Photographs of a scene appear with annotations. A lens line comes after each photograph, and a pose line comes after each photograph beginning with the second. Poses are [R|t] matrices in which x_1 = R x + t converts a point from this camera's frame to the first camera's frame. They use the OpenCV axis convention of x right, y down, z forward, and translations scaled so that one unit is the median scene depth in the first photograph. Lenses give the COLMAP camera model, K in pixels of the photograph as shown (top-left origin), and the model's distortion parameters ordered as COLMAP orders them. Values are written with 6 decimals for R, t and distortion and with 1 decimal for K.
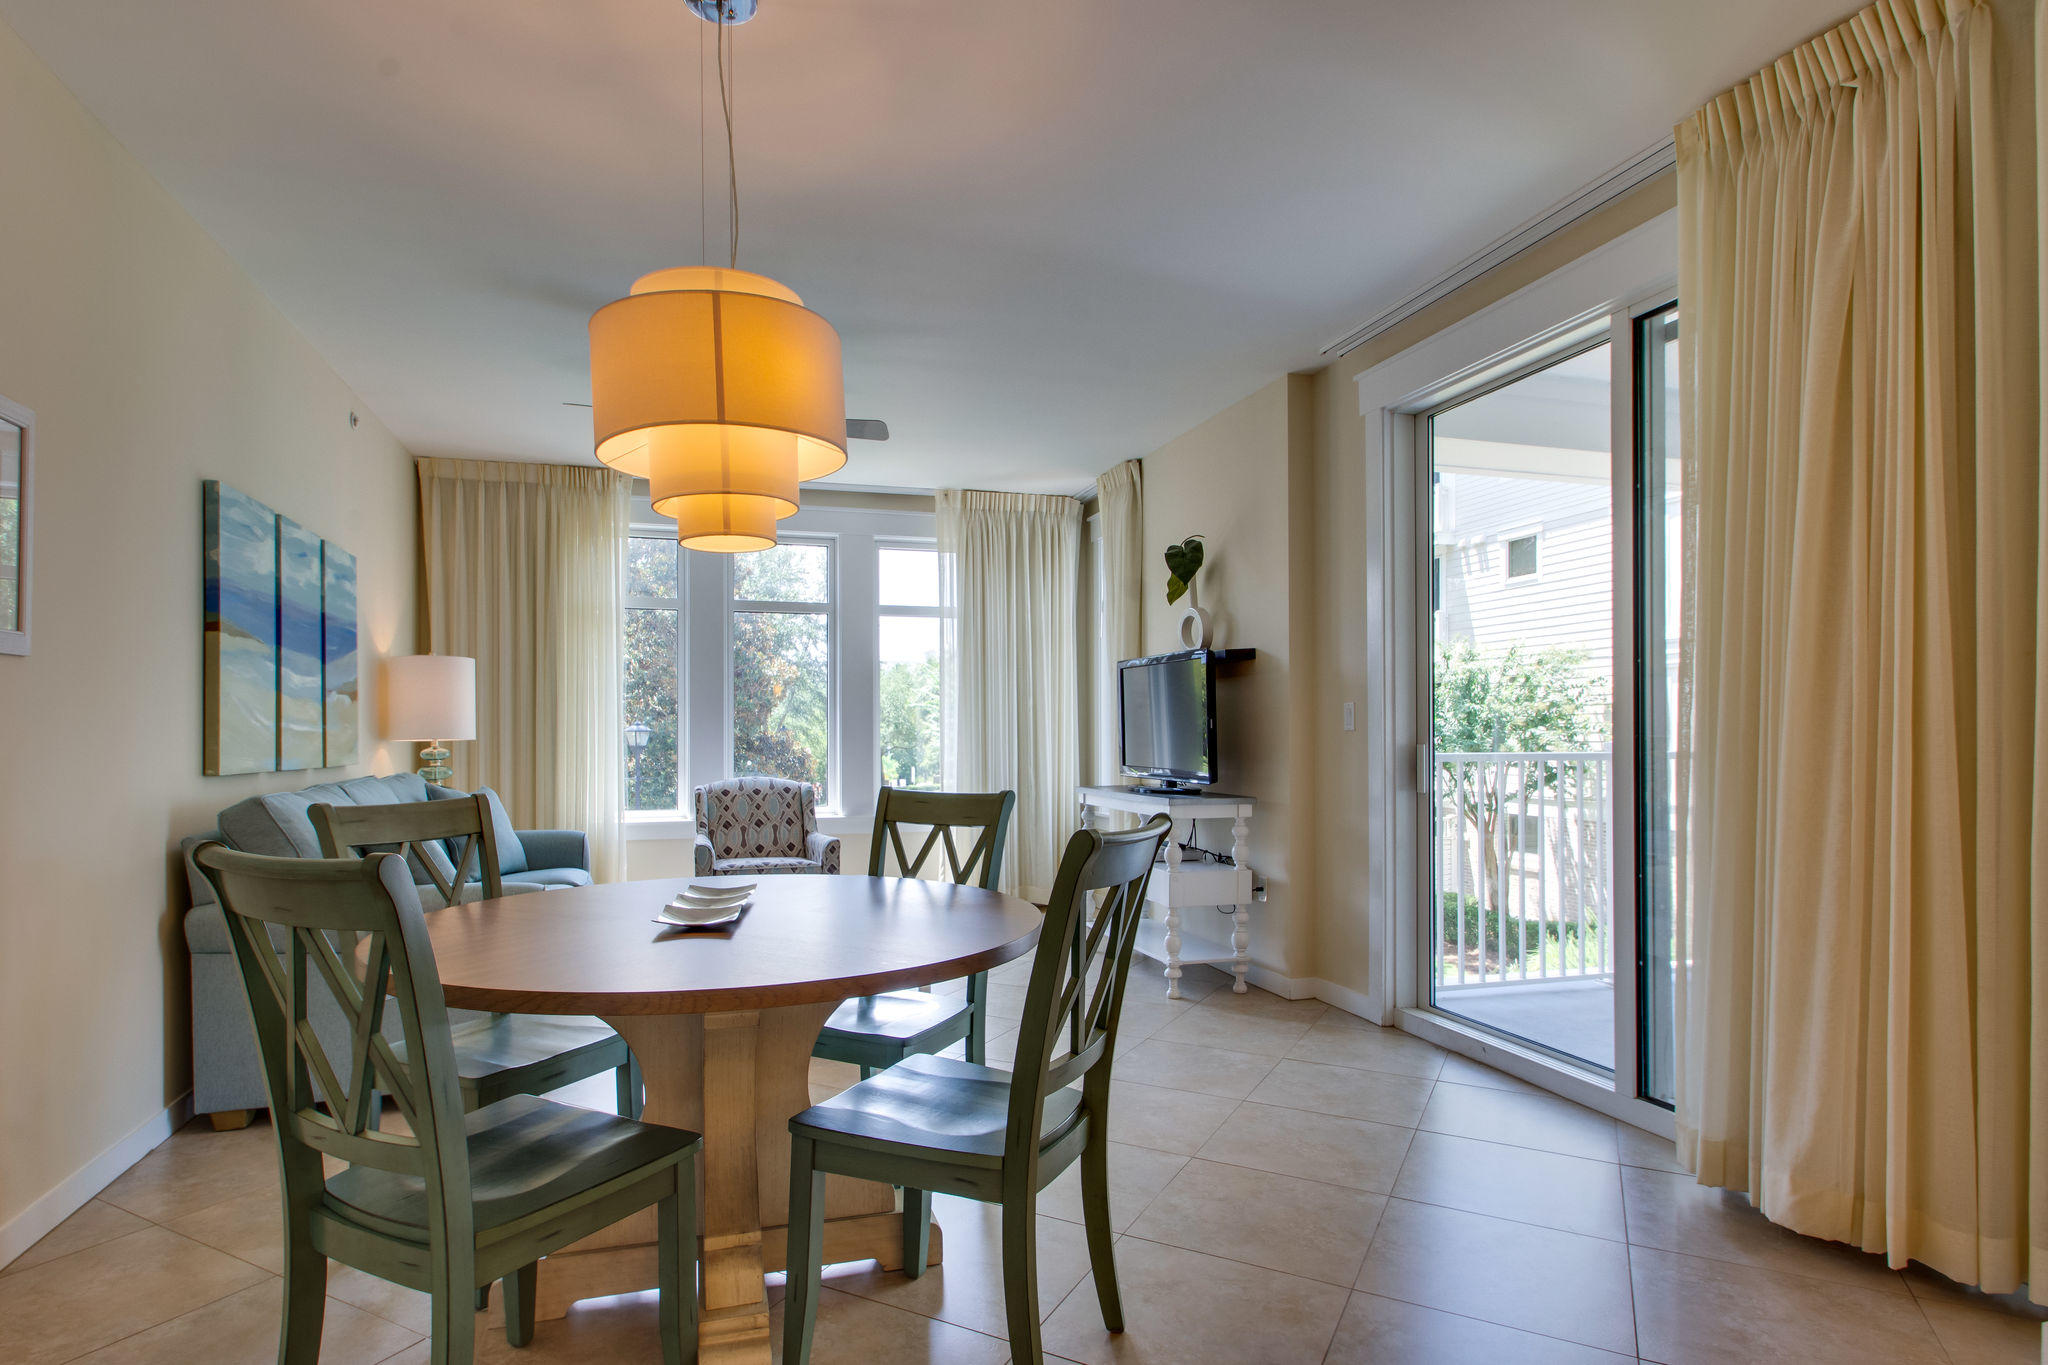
lens RADIAL K [[1120.4, 0, 1020.5], [0, 1120.4, 731.6], [0, 0, 1]] dist [0.003887, 0.000887]
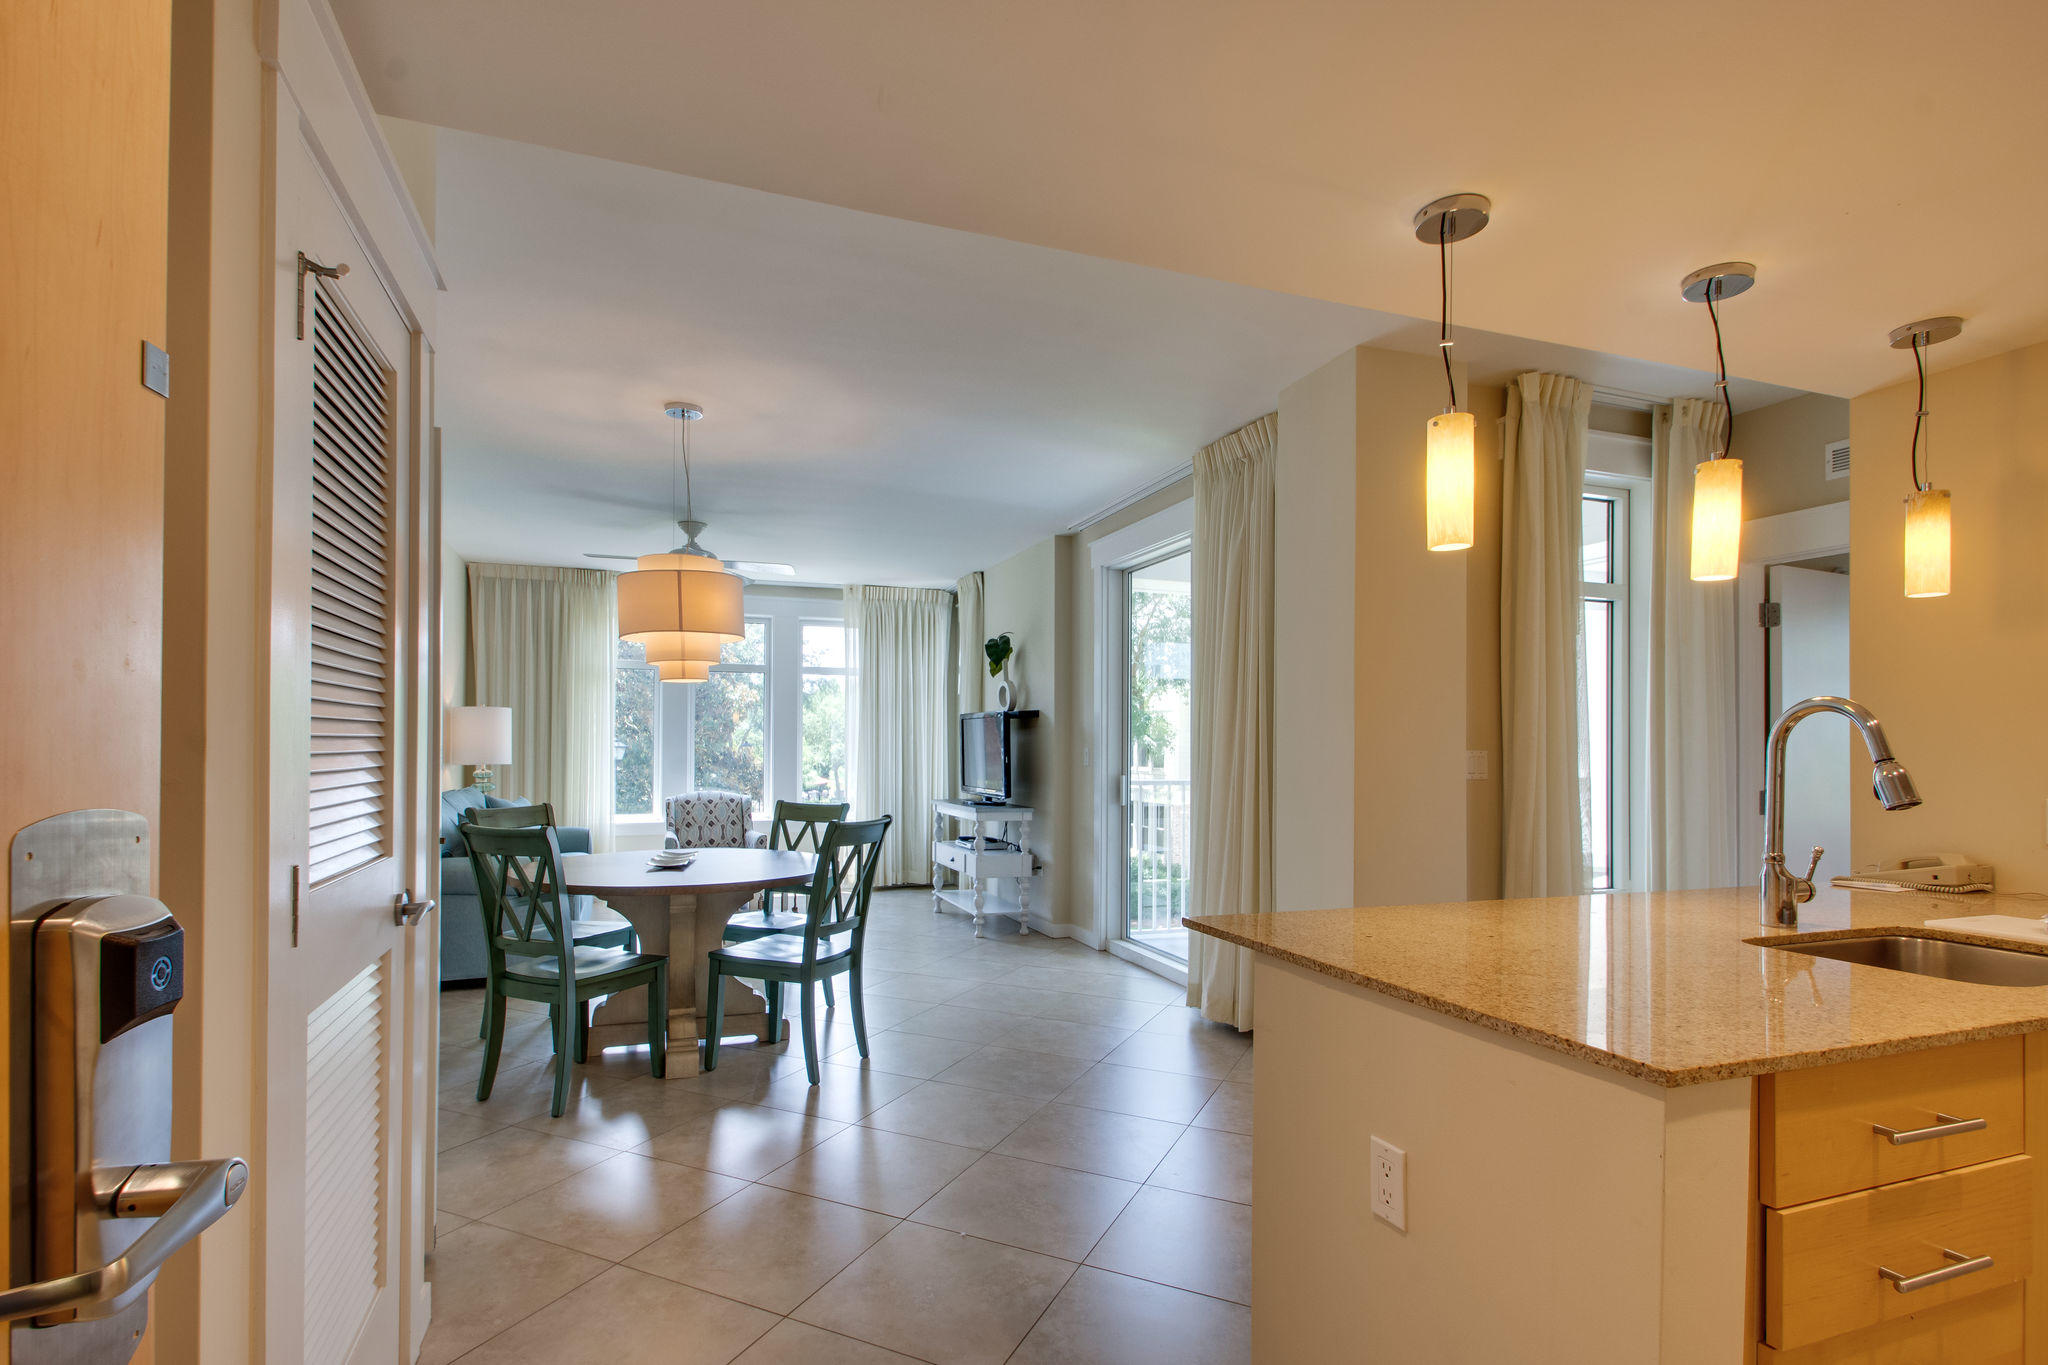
lens RADIAL K [[1040.3, 0, 1021.3], [0, 1040.3, 744.6], [0, 0, 1]] dist [0.001158, 0.000078]
pose [[0.998860, 0.009465, 0.046795, 0.109343], [-0.009370, 0.999954, -0.002242, -0.021838], [-0.046814, 0.001801, 0.998902, -0.381217]]
